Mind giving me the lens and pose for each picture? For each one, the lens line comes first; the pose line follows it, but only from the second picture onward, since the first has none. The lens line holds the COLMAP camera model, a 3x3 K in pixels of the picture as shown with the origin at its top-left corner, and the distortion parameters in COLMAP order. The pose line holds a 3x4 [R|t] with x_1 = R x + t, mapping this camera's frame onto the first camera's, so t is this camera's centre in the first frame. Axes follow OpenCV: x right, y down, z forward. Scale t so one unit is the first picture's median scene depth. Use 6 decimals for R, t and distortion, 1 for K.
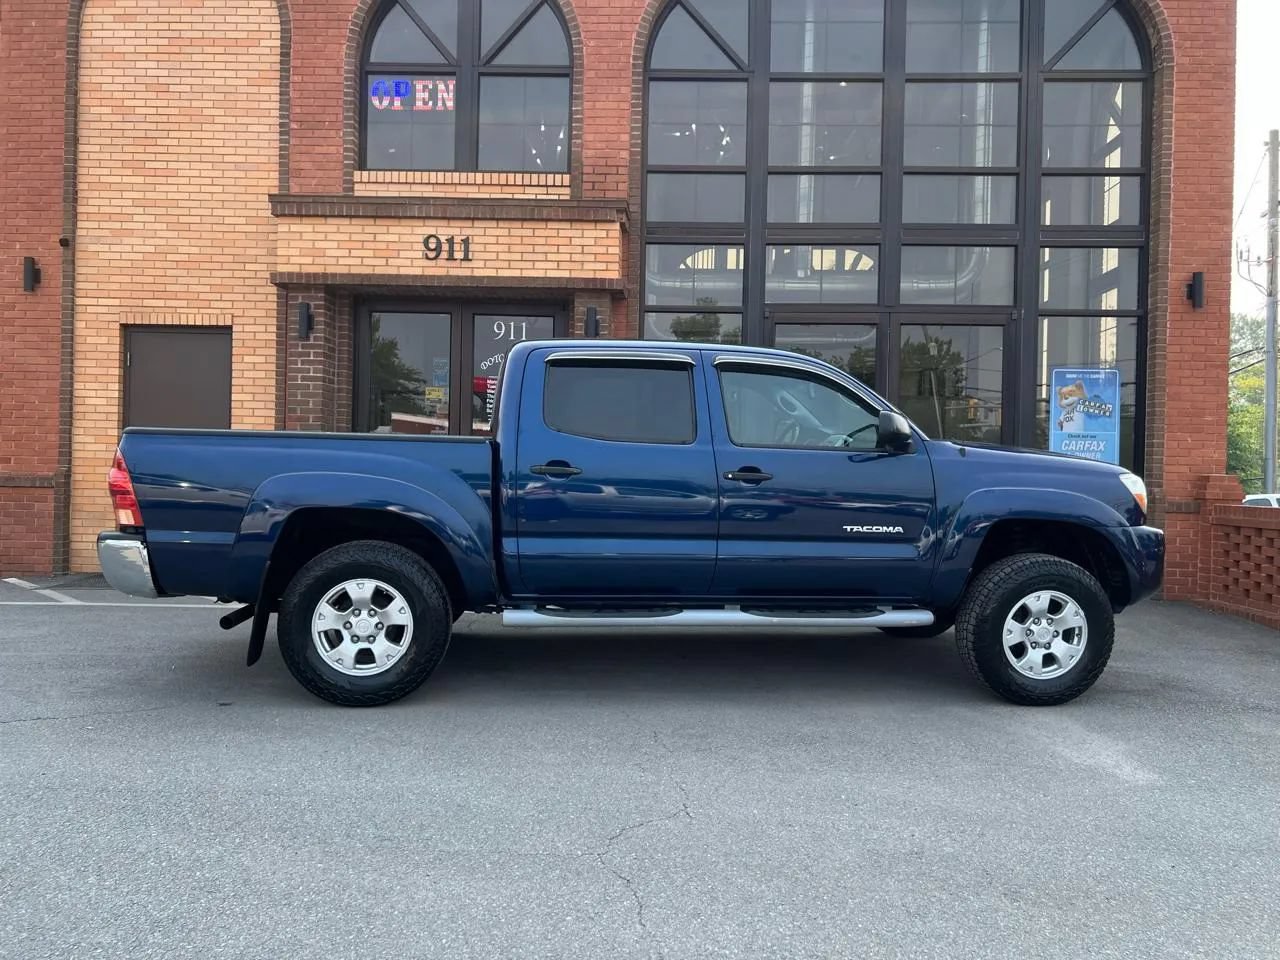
lens RADIAL K [[960.4, 0, 641.9], [0, 960.4, 478.7], [0, 0, 1]] dist [0.045552, -0.053015]
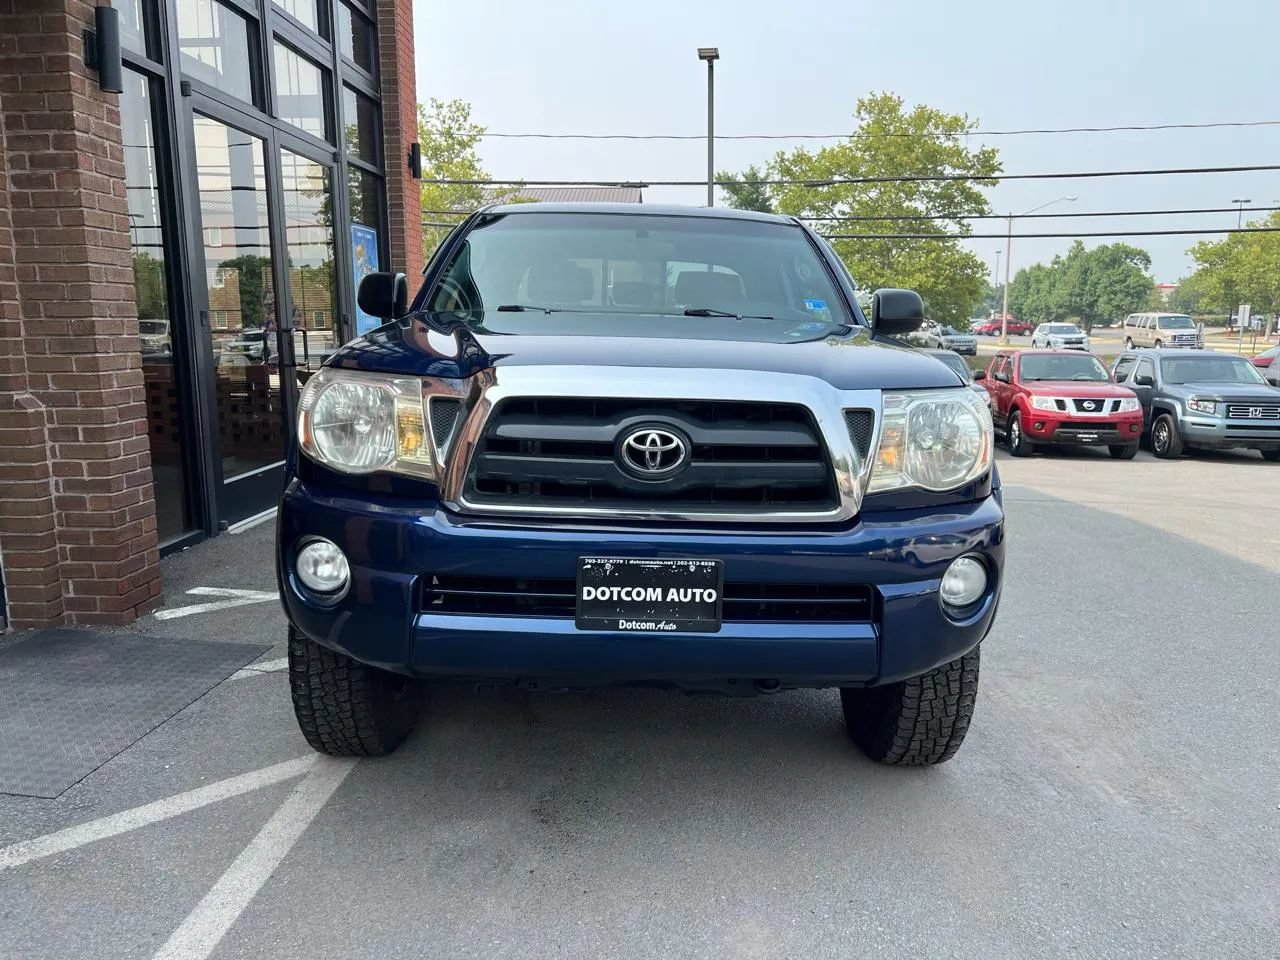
lens RADIAL K [[960.4, 0, 644.6], [0, 960.4, 480.4], [0, 0, 1]] dist [0.045552, -0.053015]
pose [[0.019026, -0.183619, 0.982813, -0.527338], [0.005683, 0.982995, 0.183543, -0.043006], [-0.999803, 0.002093, 0.019746, 0.732359]]
